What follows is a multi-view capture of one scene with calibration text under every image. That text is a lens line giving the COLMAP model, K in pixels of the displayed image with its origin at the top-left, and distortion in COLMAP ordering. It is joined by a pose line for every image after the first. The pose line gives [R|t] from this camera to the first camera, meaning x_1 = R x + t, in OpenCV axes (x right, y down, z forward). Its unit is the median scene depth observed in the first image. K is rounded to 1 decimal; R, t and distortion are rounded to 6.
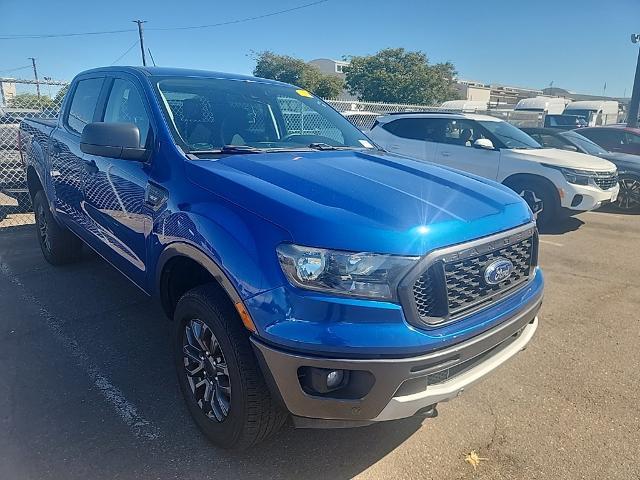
lens RADIAL K [[439.3, 0, 320.0], [0, 439.3, 240.0], [0, 0, 1]] dist [0.068764, -0.077830]
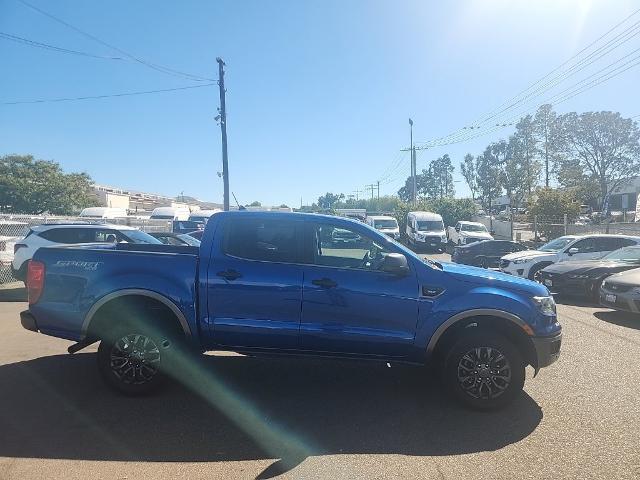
lens RADIAL K [[439.3, 0, 320.0], [0, 439.3, 240.0], [0, 0, 1]] dist [0.068764, -0.077830]
pose [[0.730435, -0.040803, 0.681762, -0.031318], [0.191151, 0.970534, -0.146712, 0.021020], [-0.655687, 0.237483, 0.716712, -0.094537]]
